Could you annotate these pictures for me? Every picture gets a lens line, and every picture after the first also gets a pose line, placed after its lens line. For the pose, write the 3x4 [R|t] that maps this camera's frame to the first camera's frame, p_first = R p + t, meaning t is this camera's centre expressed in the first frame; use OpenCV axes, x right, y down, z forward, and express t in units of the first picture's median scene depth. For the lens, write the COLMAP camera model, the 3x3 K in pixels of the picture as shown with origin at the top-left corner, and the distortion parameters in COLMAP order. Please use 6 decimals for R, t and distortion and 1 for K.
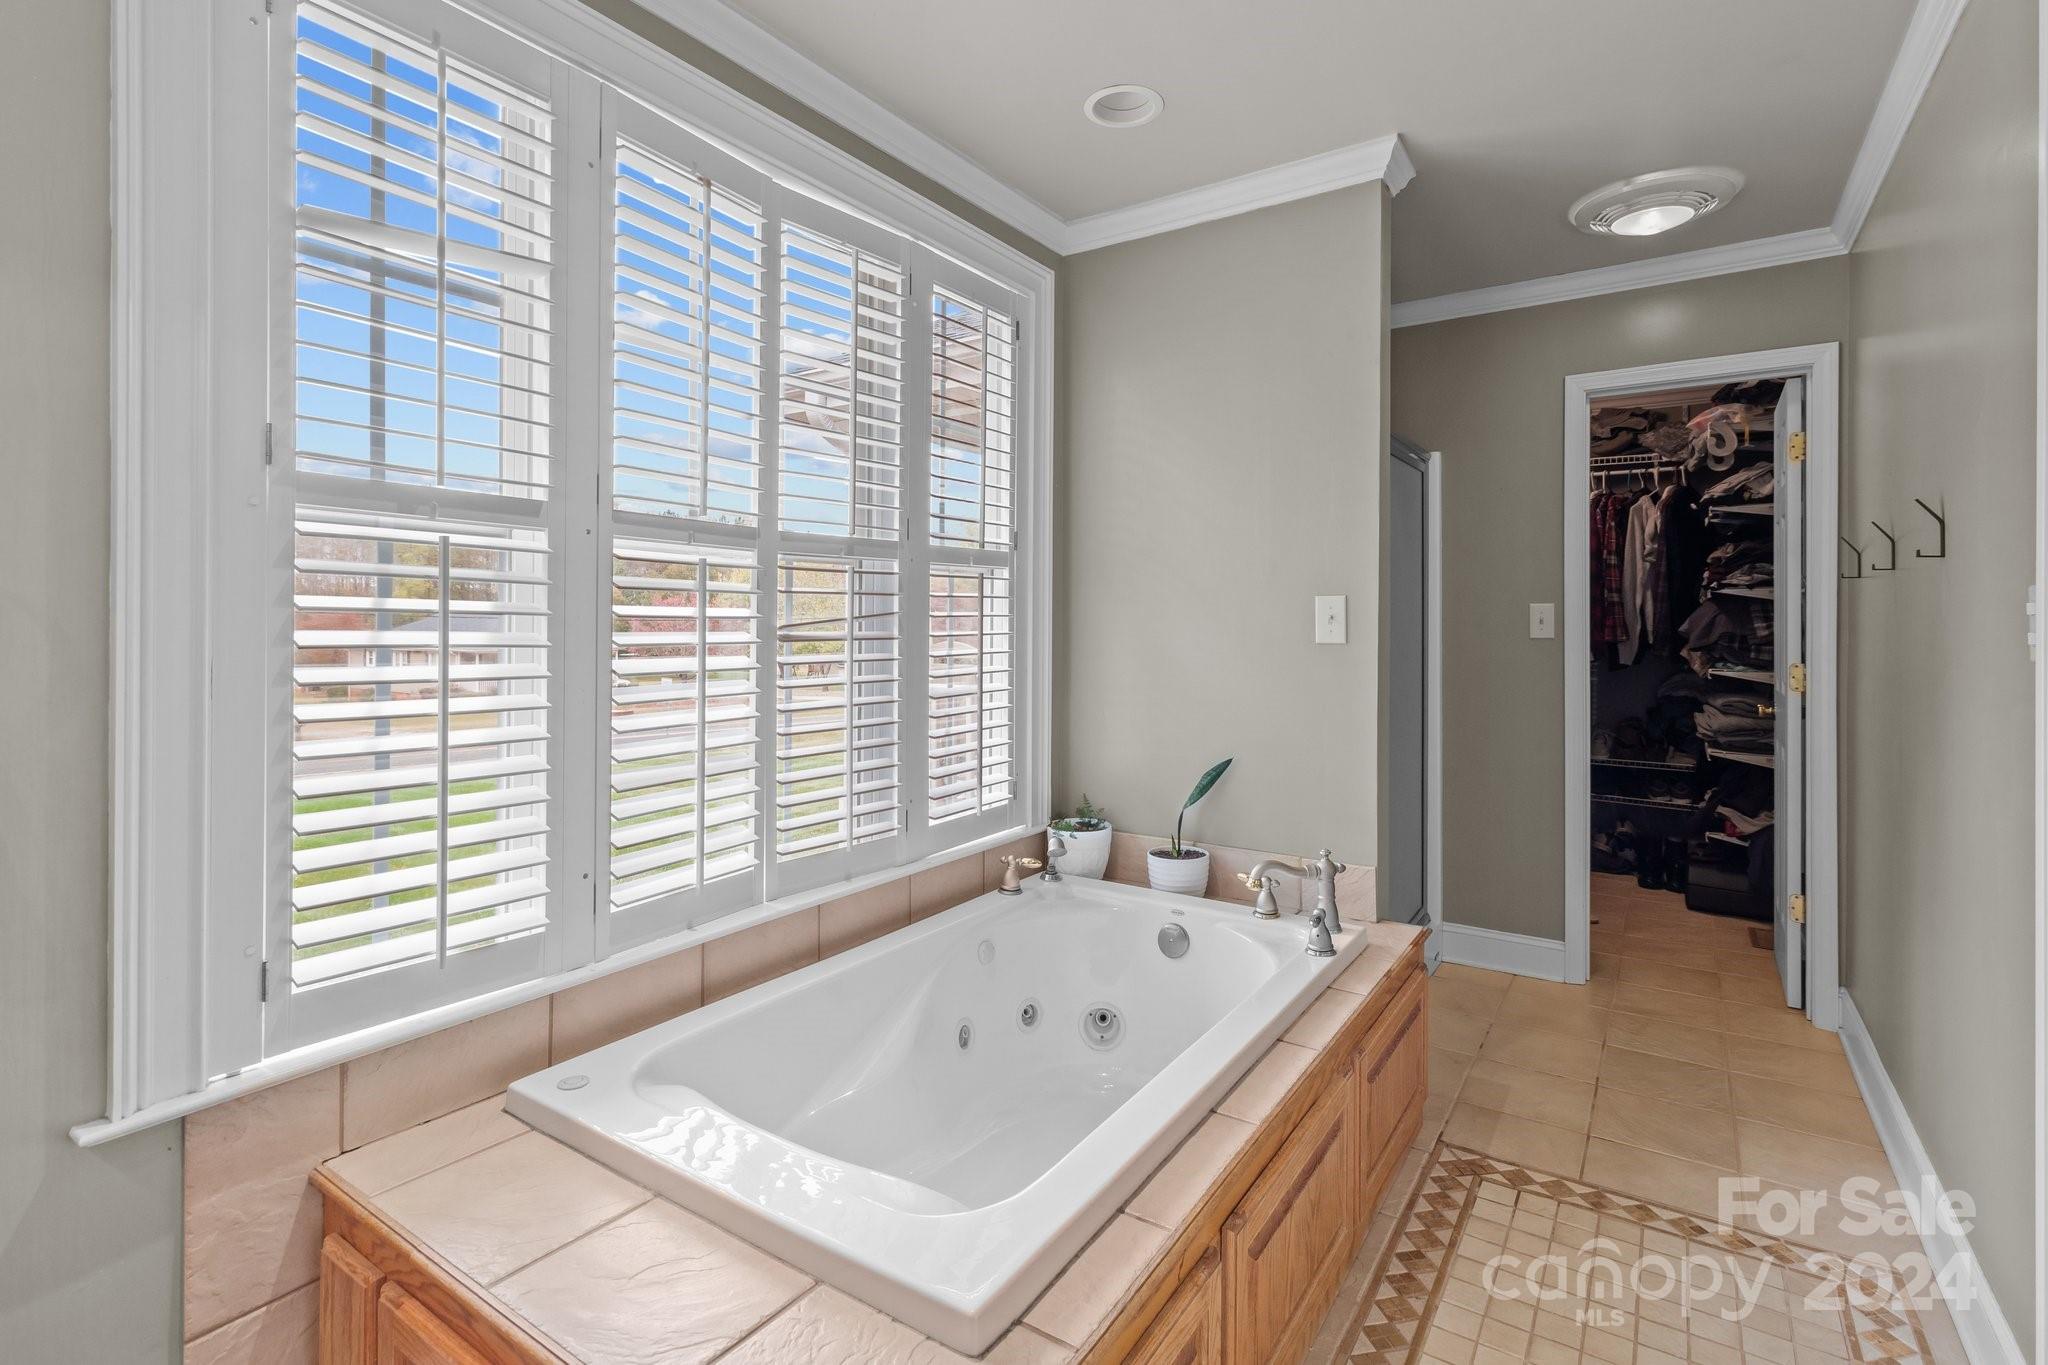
lens RADIAL K [[960.2, 0, 1048.3], [0, 960.2, 615.1], [0, 0, 1]] dist [0.000137, 0.000030]
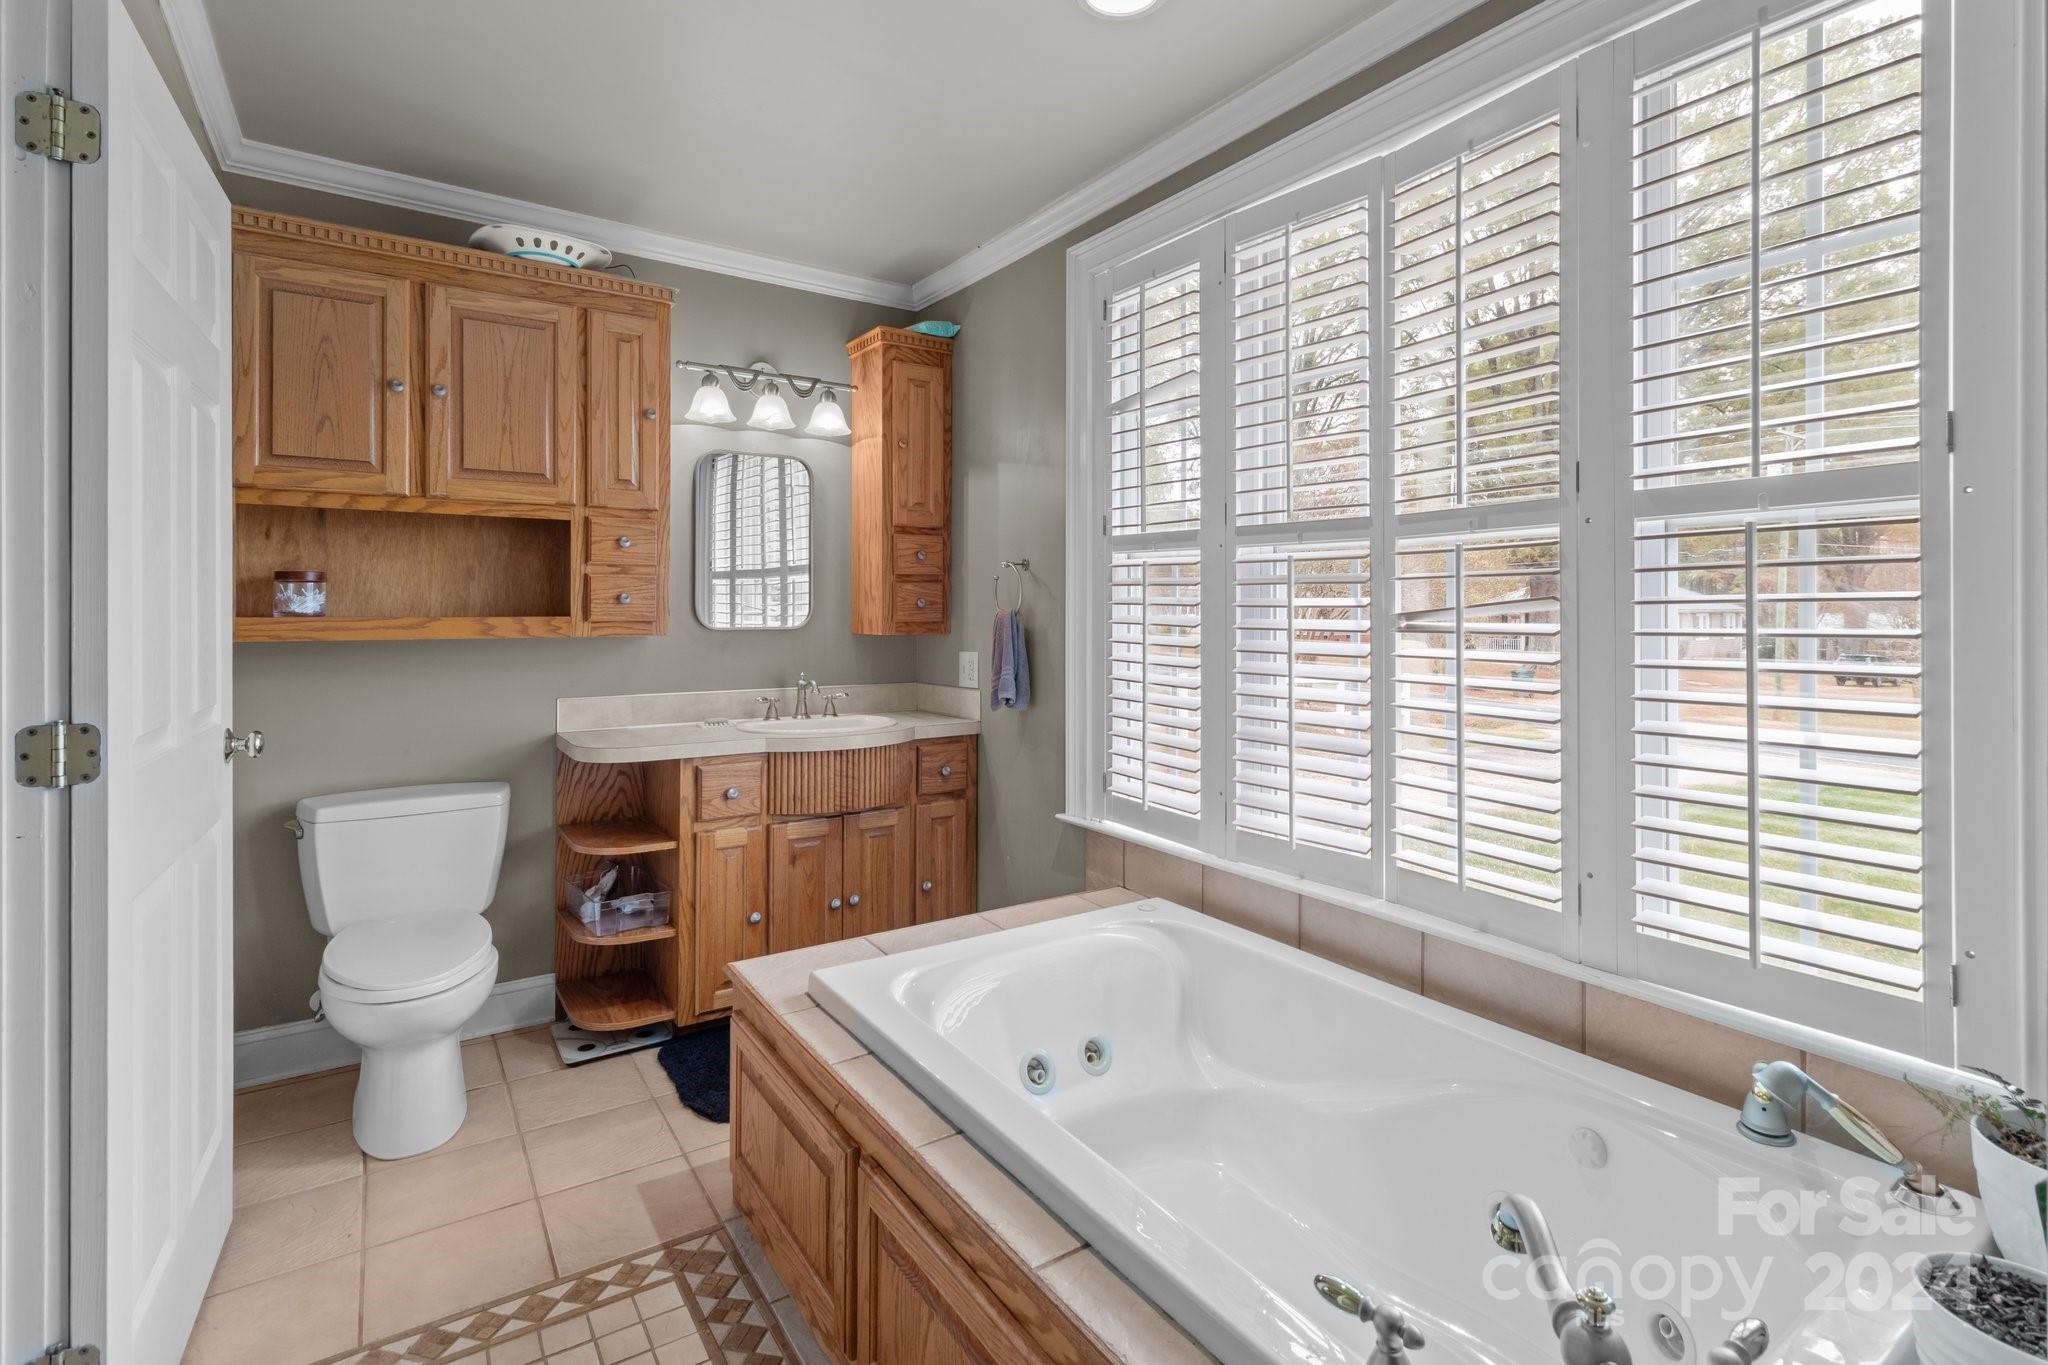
lens RADIAL K [[960.2, 0, 1048.3], [0, 960.2, 615.1], [0, 0, 1]] dist [0.000137, 0.000030]
pose [[-0.377227, -0.007743, -0.926088, 0.883677], [-0.005241, 0.999967, -0.006226, 0.023242], [0.926106, 0.002505, -0.377256, 1.263787]]
